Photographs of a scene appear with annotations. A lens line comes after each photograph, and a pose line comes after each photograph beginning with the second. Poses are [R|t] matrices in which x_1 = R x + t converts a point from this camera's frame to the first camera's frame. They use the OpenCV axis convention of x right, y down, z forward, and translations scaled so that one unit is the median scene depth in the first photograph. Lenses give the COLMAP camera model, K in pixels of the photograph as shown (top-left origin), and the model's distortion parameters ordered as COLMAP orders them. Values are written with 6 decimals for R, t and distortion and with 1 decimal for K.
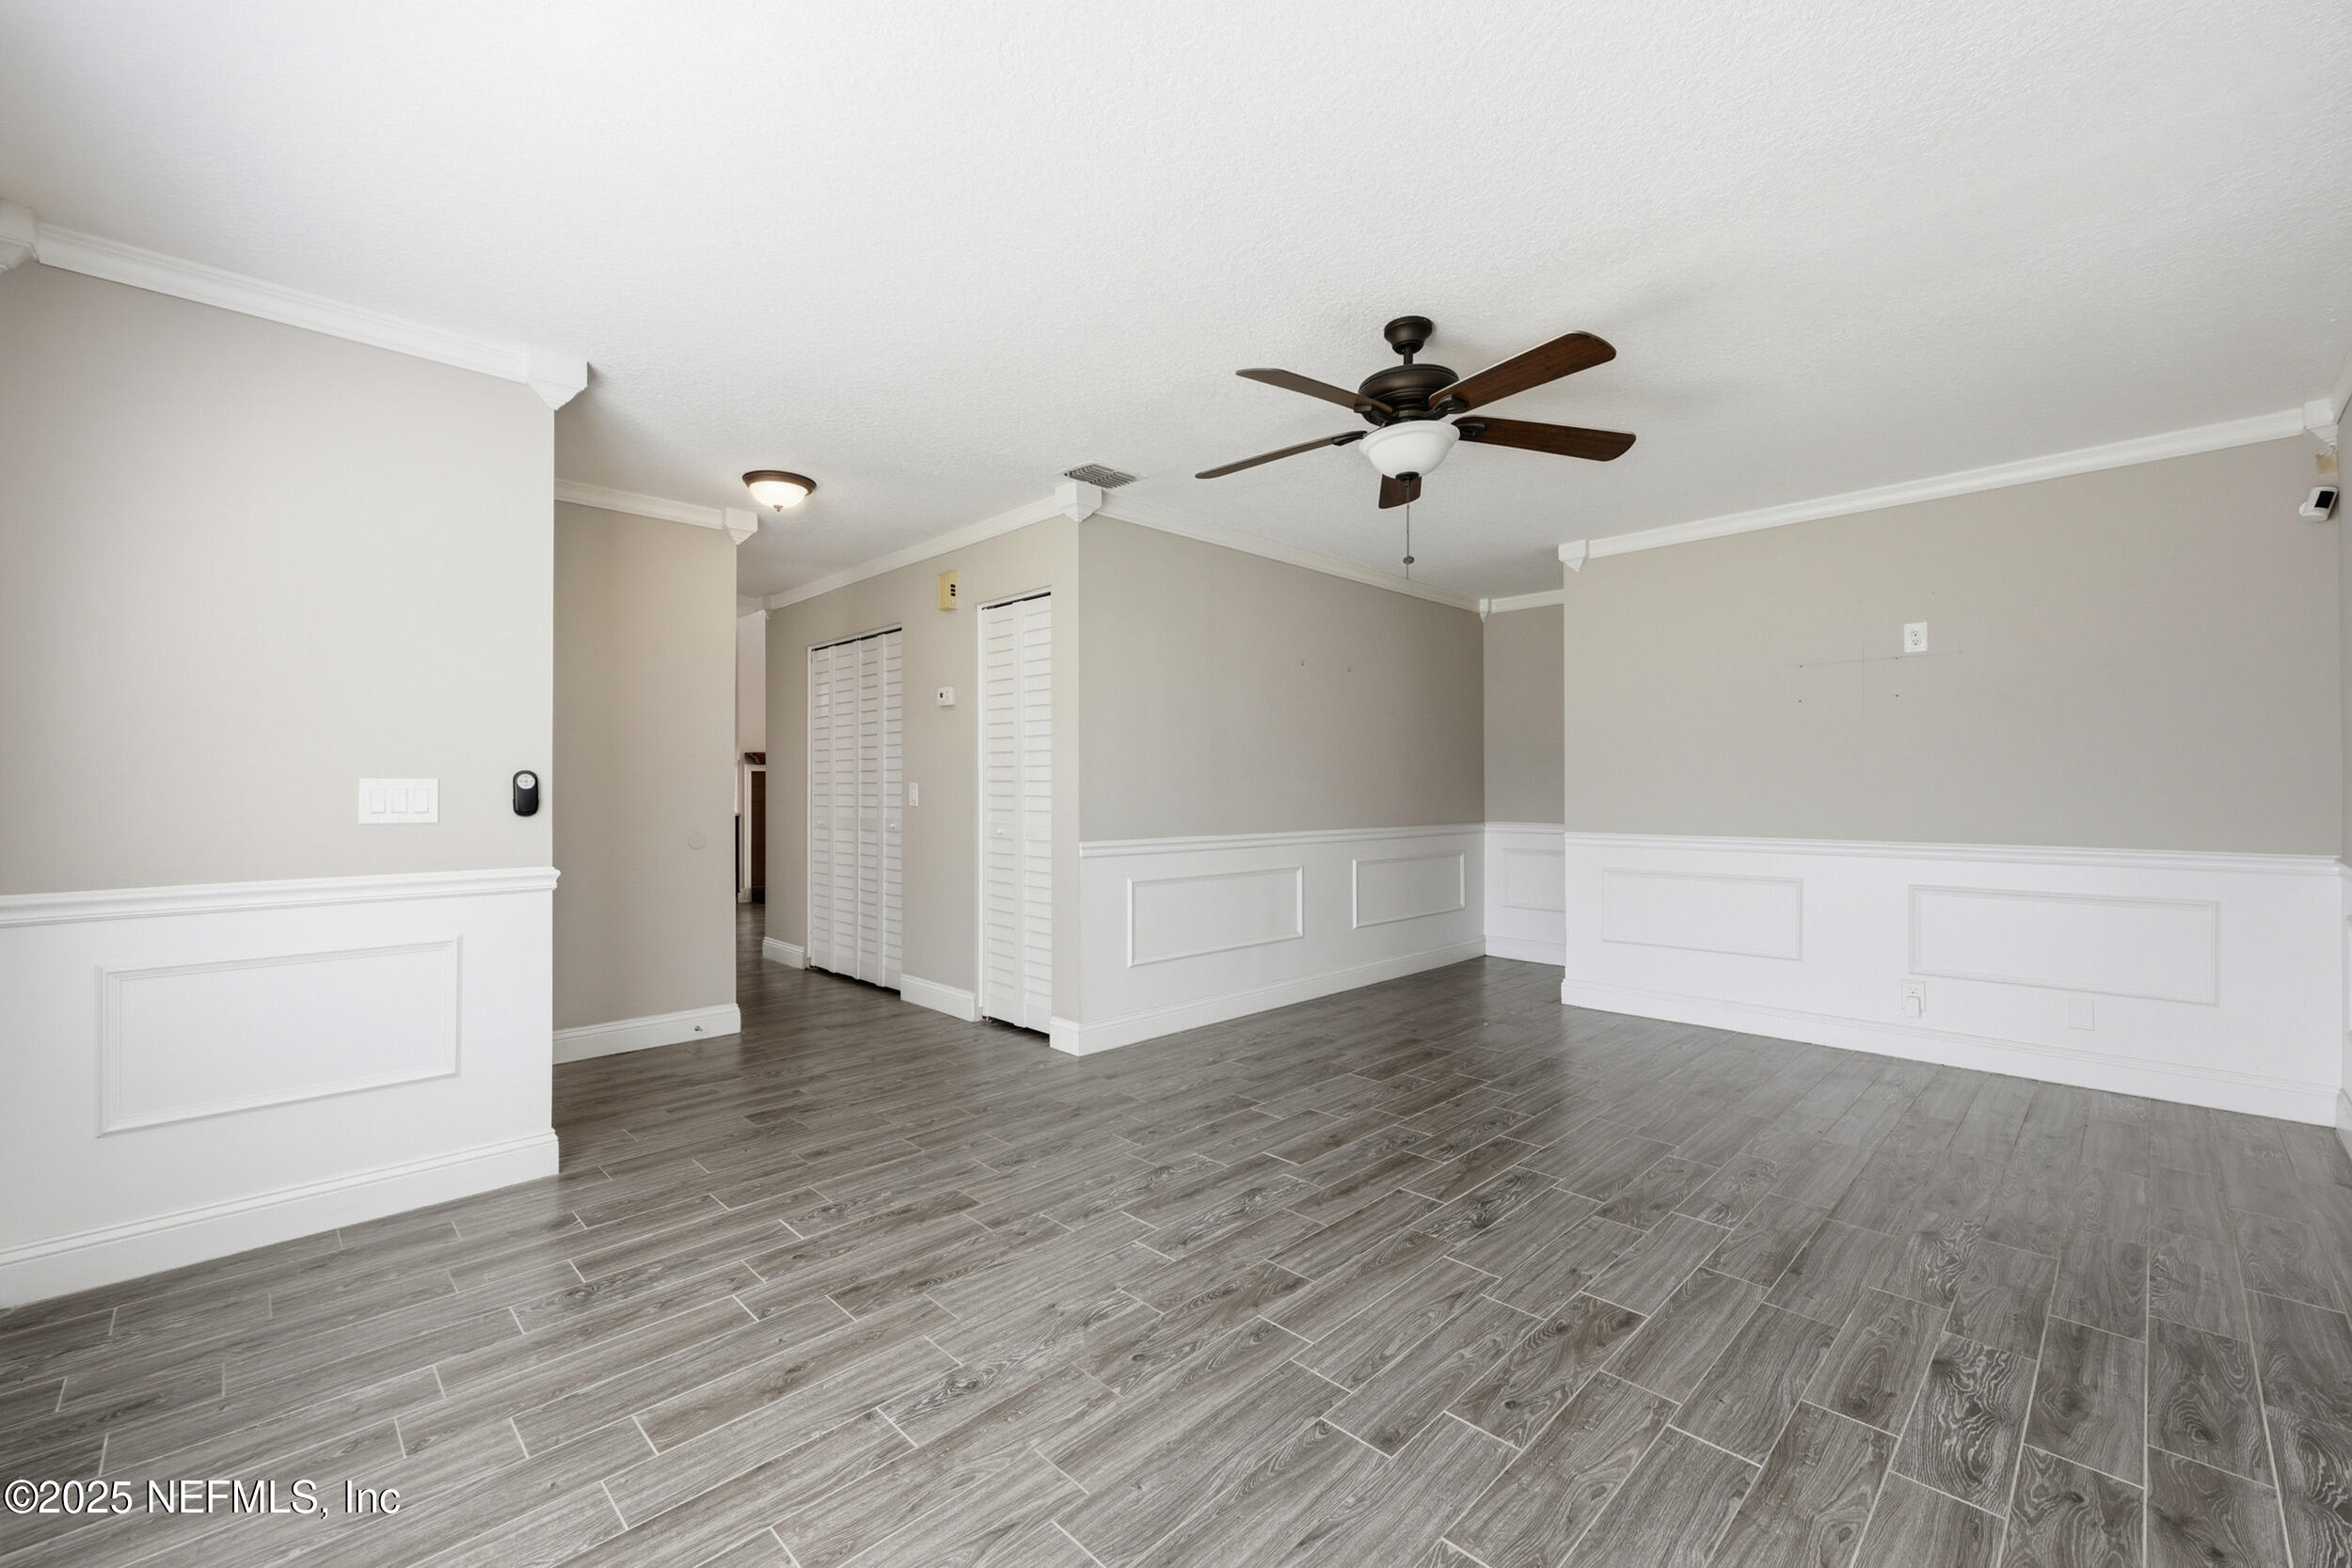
lens RADIAL K [[959.1, 0, 1165.5], [0, 959.1, 790.2], [0, 0, 1]] dist [0.001061, 0.000528]
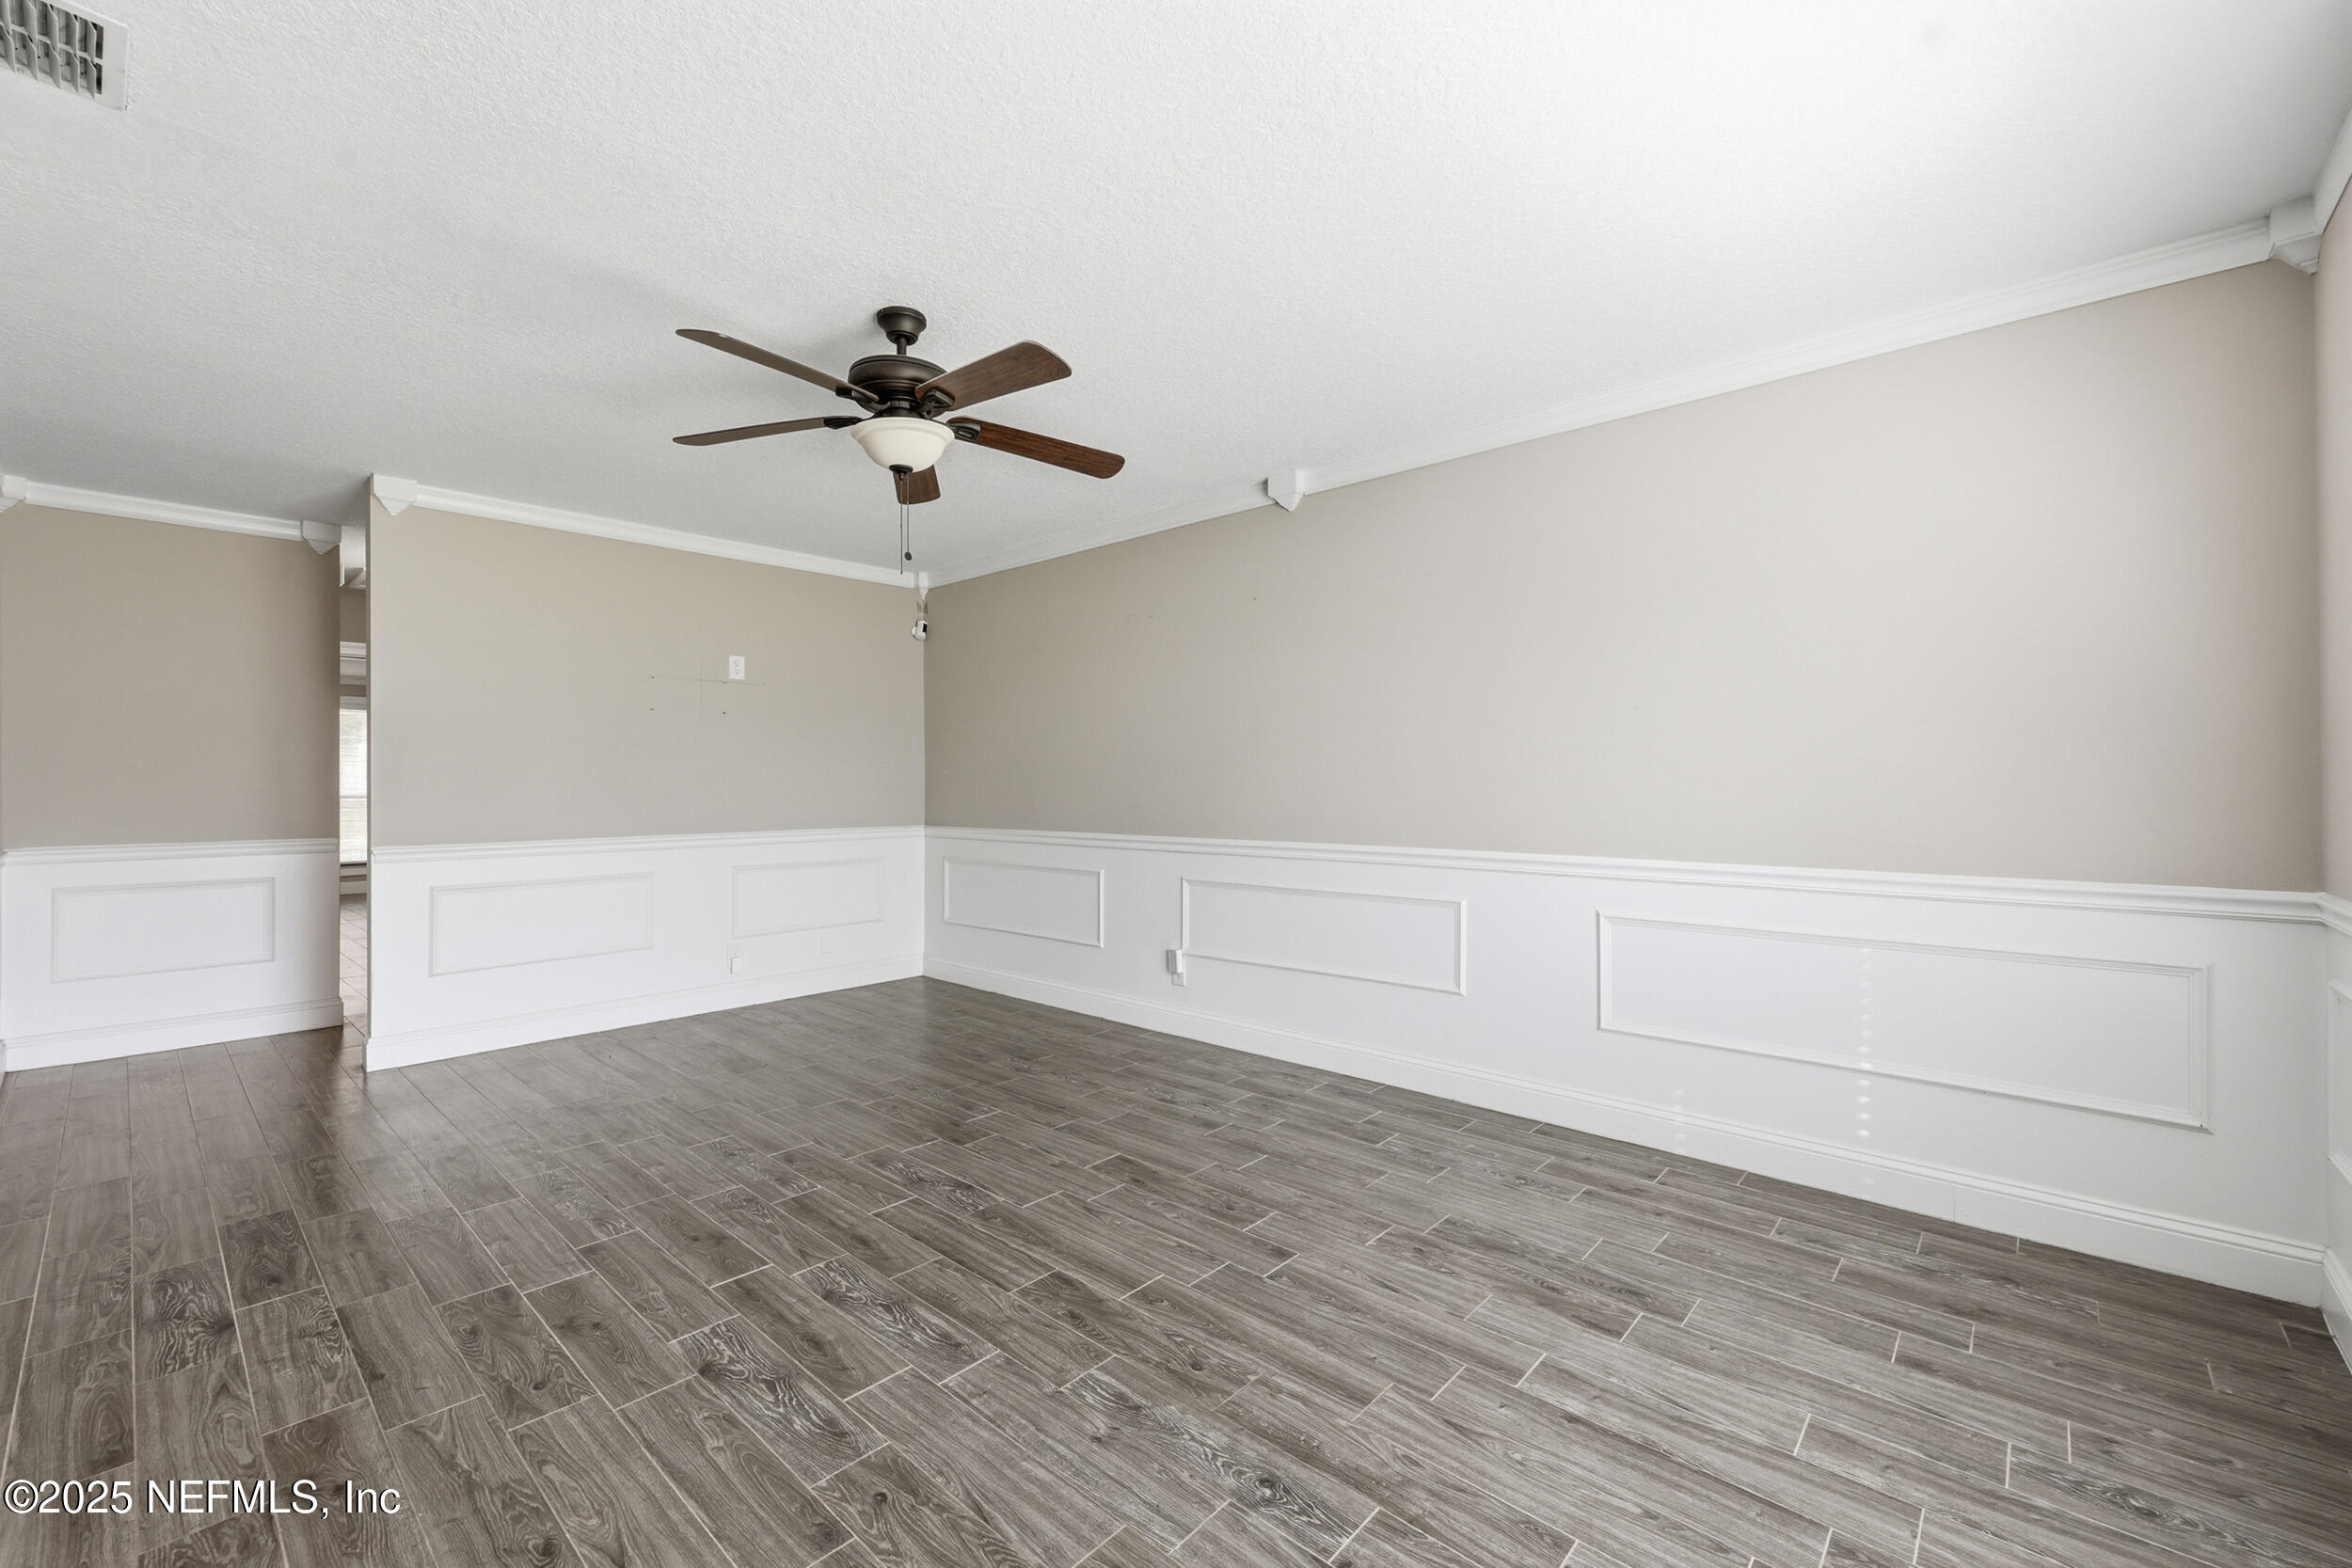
lens RADIAL K [[959.1, 0, 1152.7], [0, 959.1, 778.8], [0, 0, 1]] dist [0.001061, 0.000528]
pose [[-0.045381, 0.007011, 0.998945, -0.779267], [0.005461, 0.999962, -0.006770, -0.004695], [-0.998955, 0.005148, -0.045418, 0.835345]]
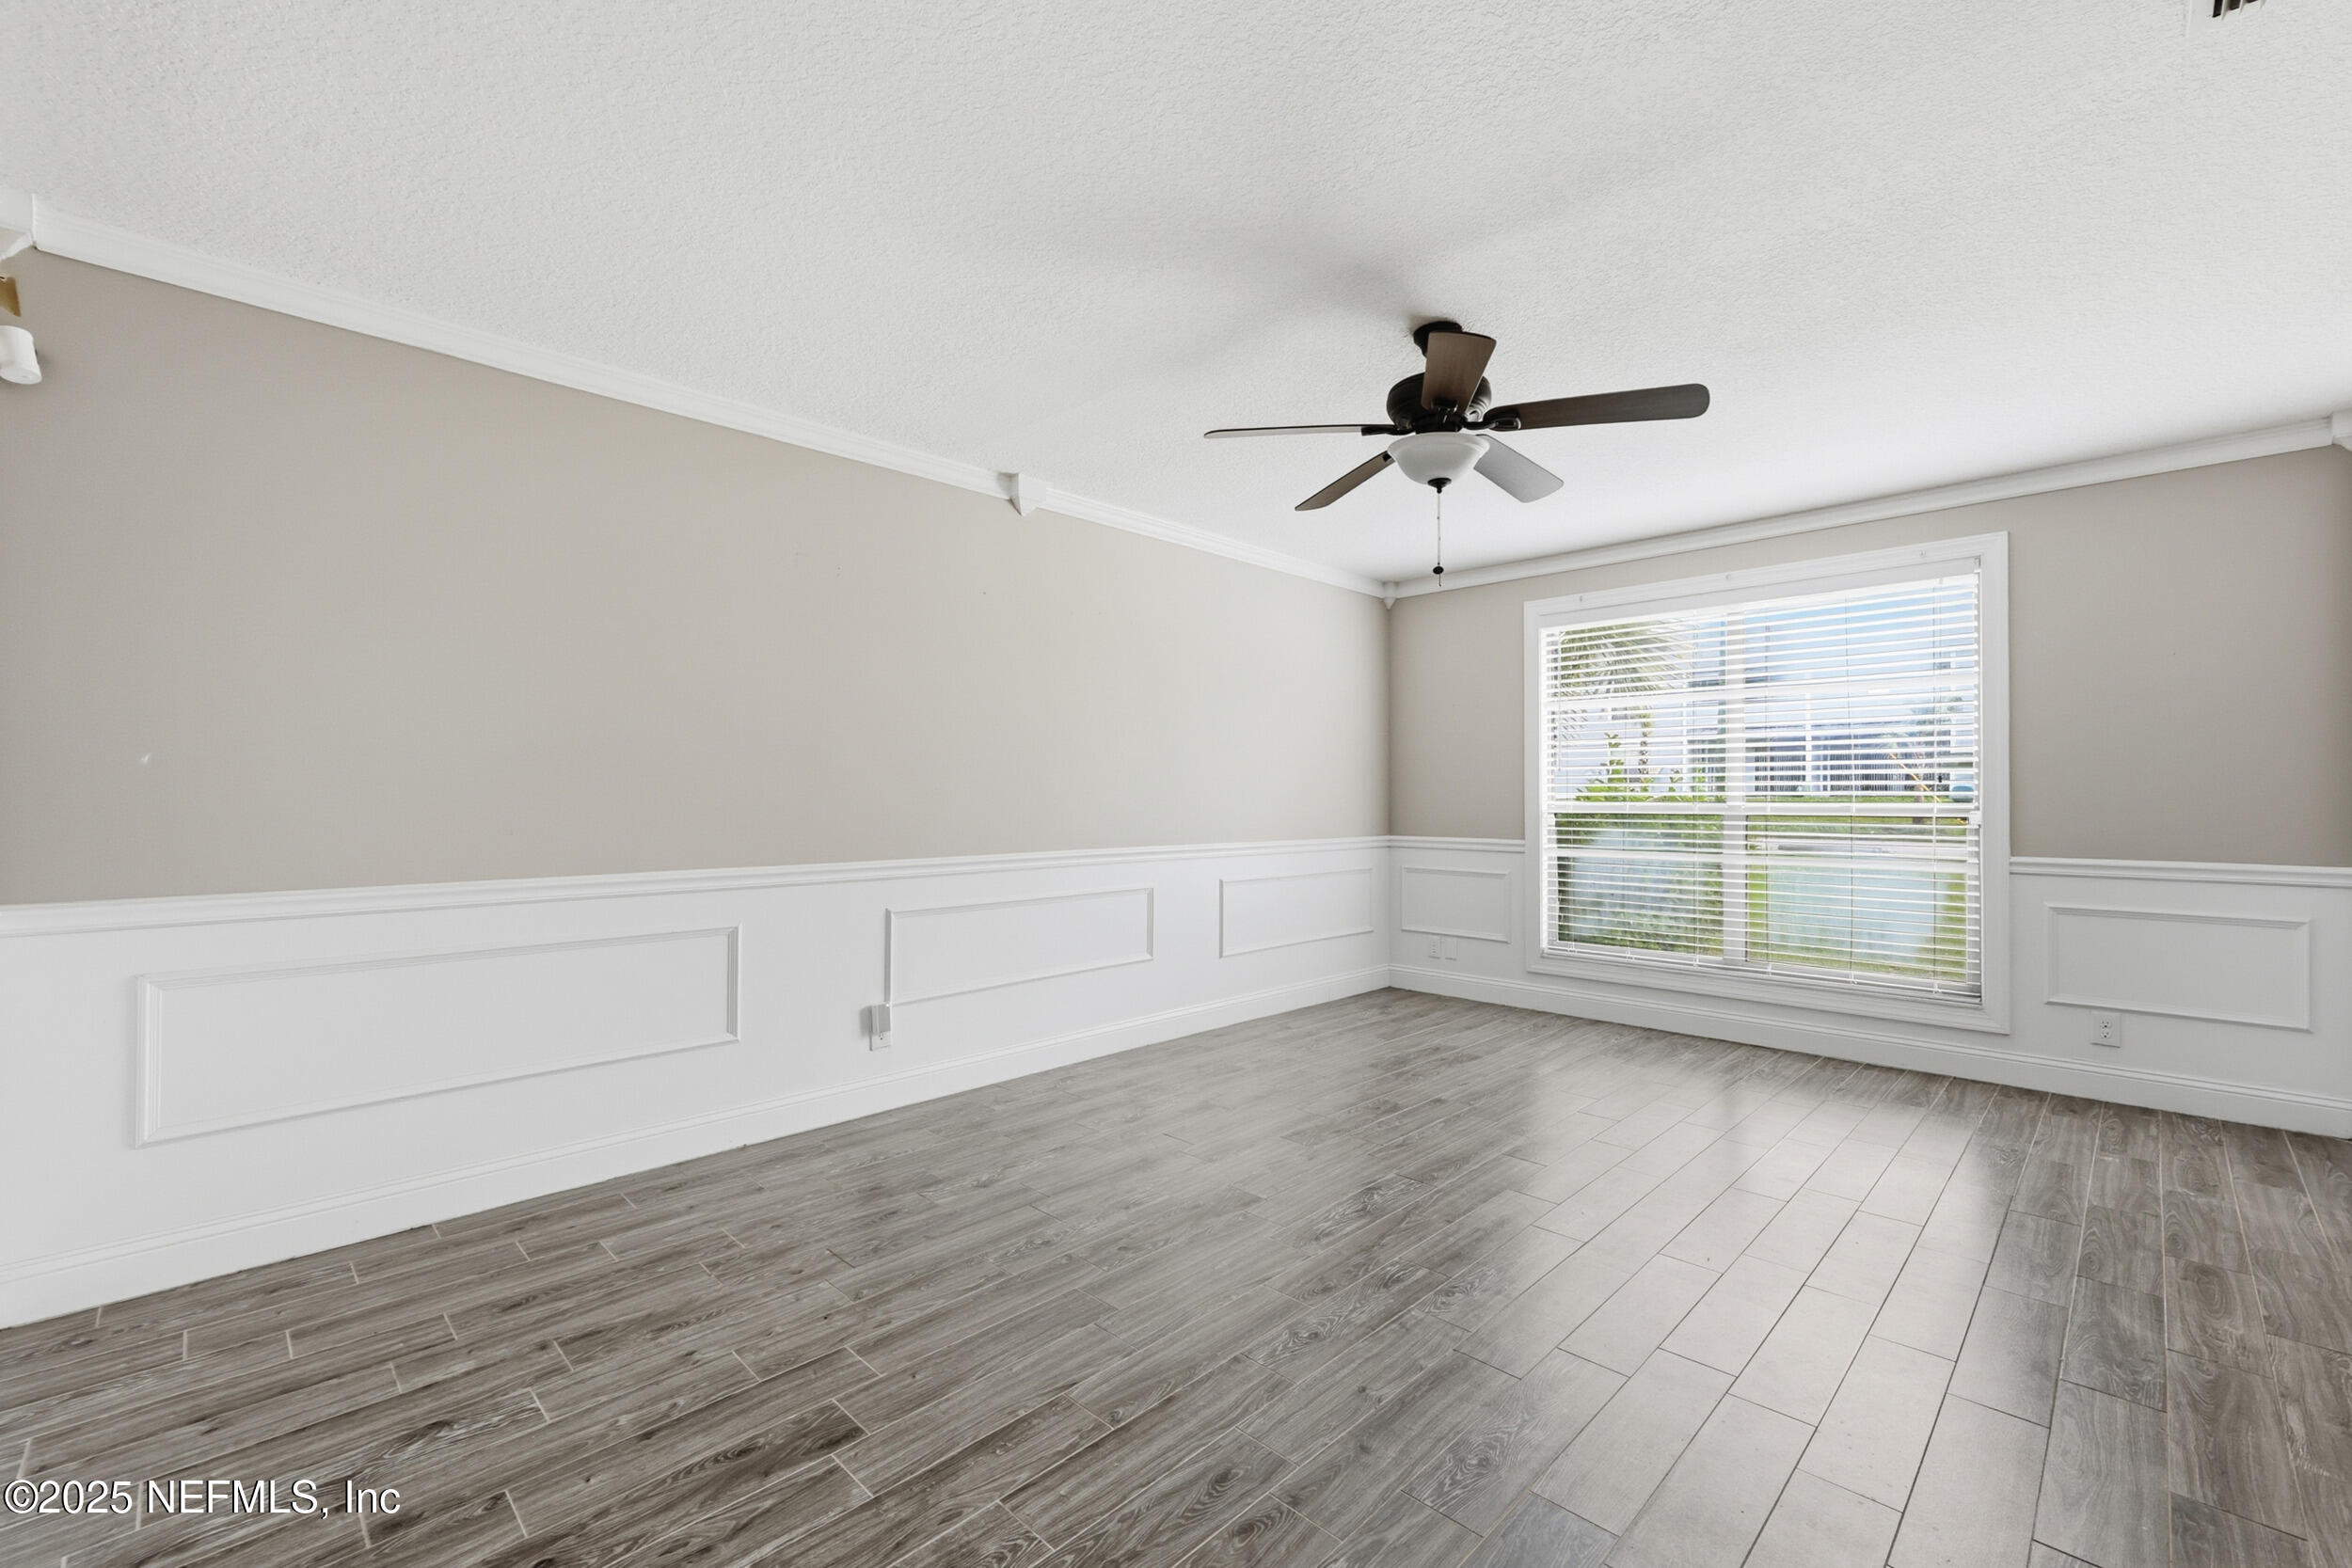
lens RADIAL K [[991.3, 0, 1161.2], [0, 991.3, 786.4], [0, 0, 1]] dist [-0.001278, -0.000337]
pose [[-0.999952, -0.000576, -0.009759, 0.585016], [-0.000520, 0.999984, -0.005704, -0.008865], [0.009762, -0.005699, -0.999936, 2.152968]]
